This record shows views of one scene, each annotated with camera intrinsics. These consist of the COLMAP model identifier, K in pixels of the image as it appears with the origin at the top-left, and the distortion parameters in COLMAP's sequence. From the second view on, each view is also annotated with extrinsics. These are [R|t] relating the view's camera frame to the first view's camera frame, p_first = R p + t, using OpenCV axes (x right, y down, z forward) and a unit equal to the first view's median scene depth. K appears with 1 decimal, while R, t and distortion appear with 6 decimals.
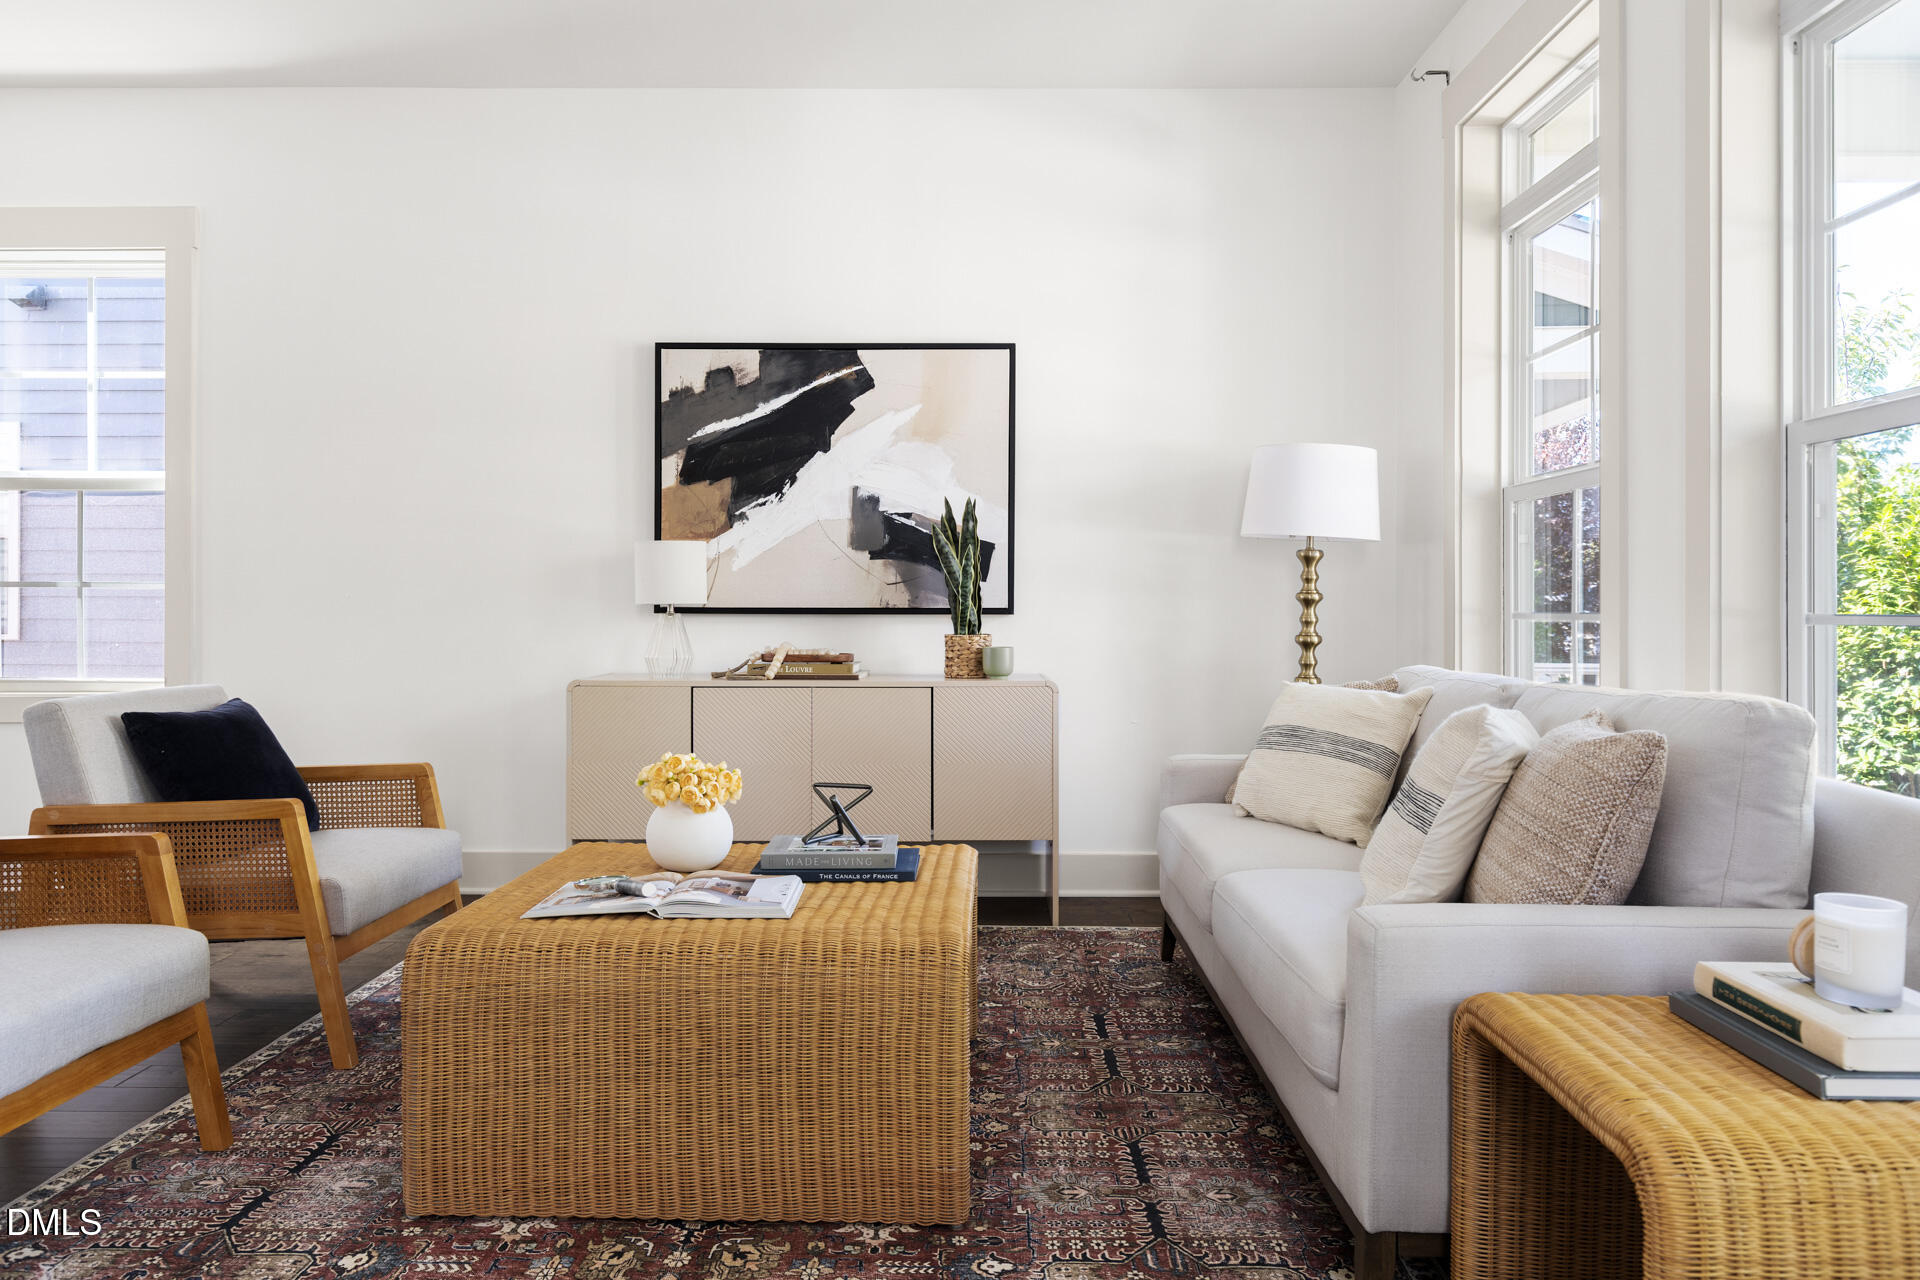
lens RADIAL K [[1297.6, 0, 960.8], [0, 1297.6, 606.3], [0, 0, 1]] dist [0.001385, -0.002850]
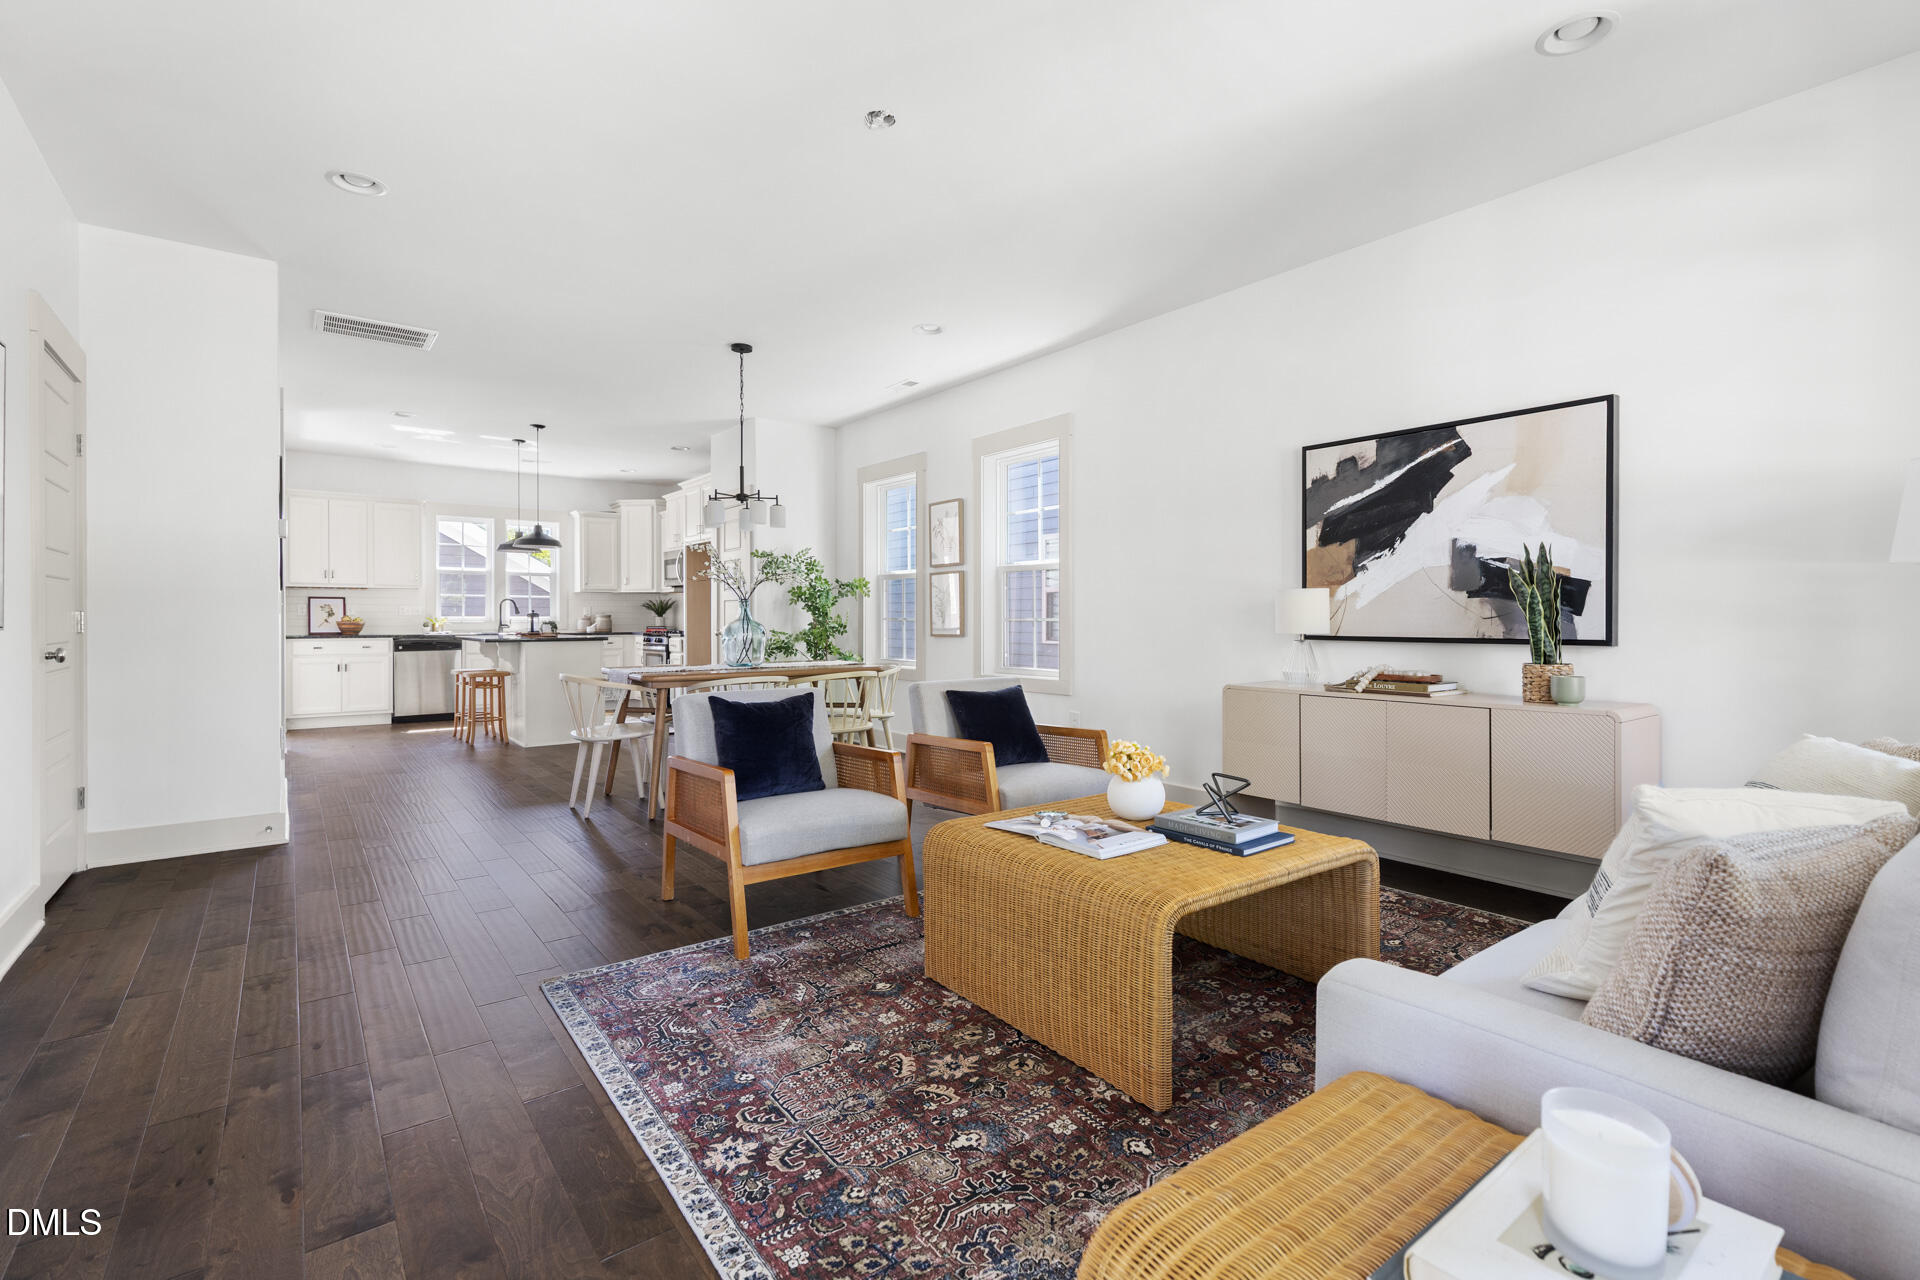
lens RADIAL K [[866.8, 0, 966.3], [0, 866.8, 618.3], [0, 0, 1]] dist [0.009086, -0.000280]
pose [[0.621019, -0.002869, -0.783790, 0.274576], [0.002468, 0.999996, -0.001705, -0.017034], [0.783792, -0.000875, 0.621023, 0.131831]]
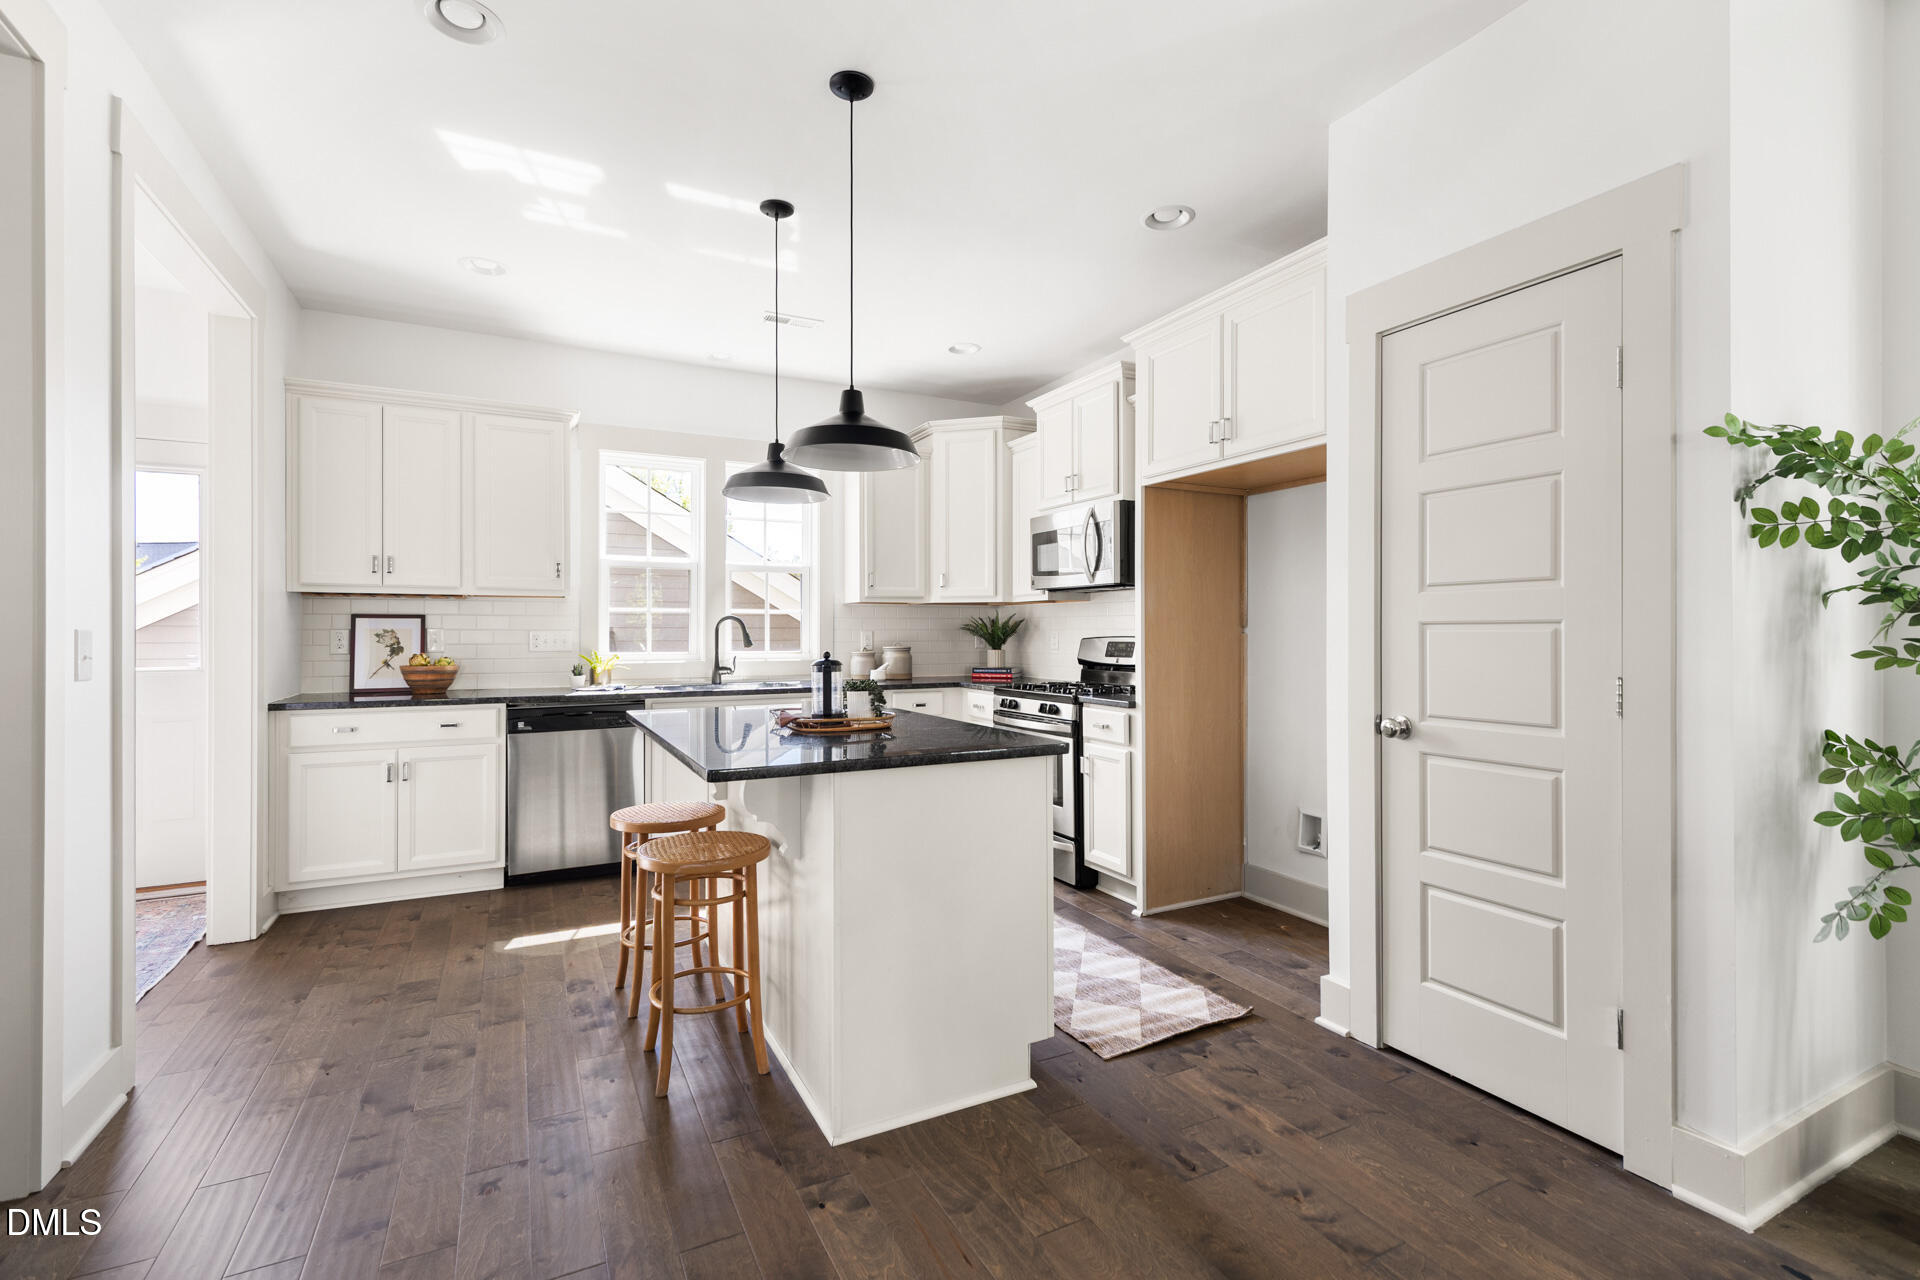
lens RADIAL K [[863.7, 0, 962.2], [0, 863.7, 627.4], [0, 0, 1]] dist [0.007797, -0.000488]
pose [[0.464810, -0.007827, -0.885376, -1.097622], [0.001963, 0.999968, -0.007810, -0.050791], [0.885408, 0.001892, 0.464810, 0.344813]]
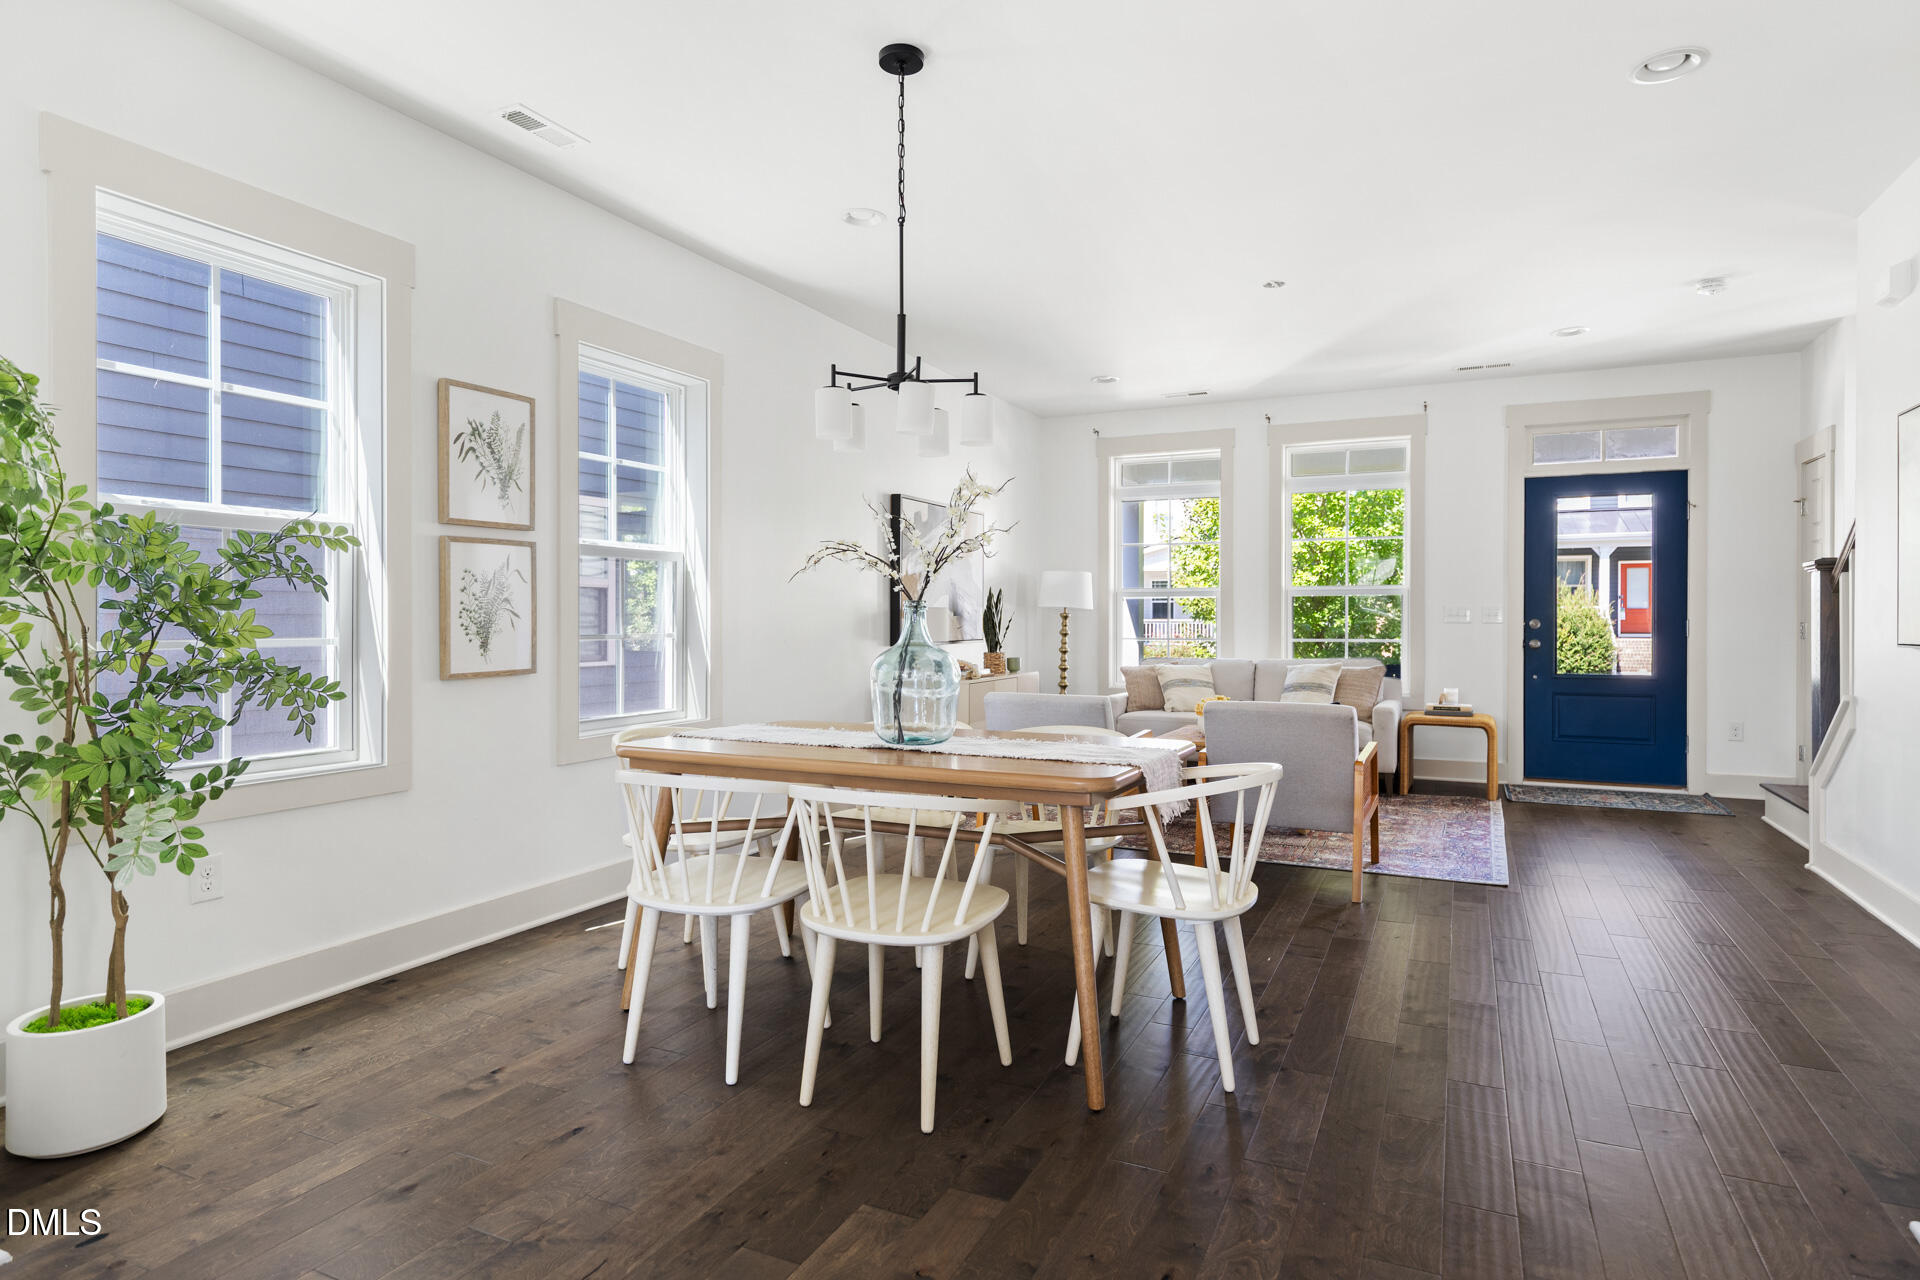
lens RADIAL K [[1047.6, 0, 958.4], [0, 1047.6, 621.2], [0, 0, 1]] dist [0.001696, 0.000224]
pose [[0.425336, -0.005518, 0.905018, -1.501940], [0.001421, 0.999984, 0.005429, -0.036938], [-0.905034, -0.001023, 0.425338, 0.321202]]
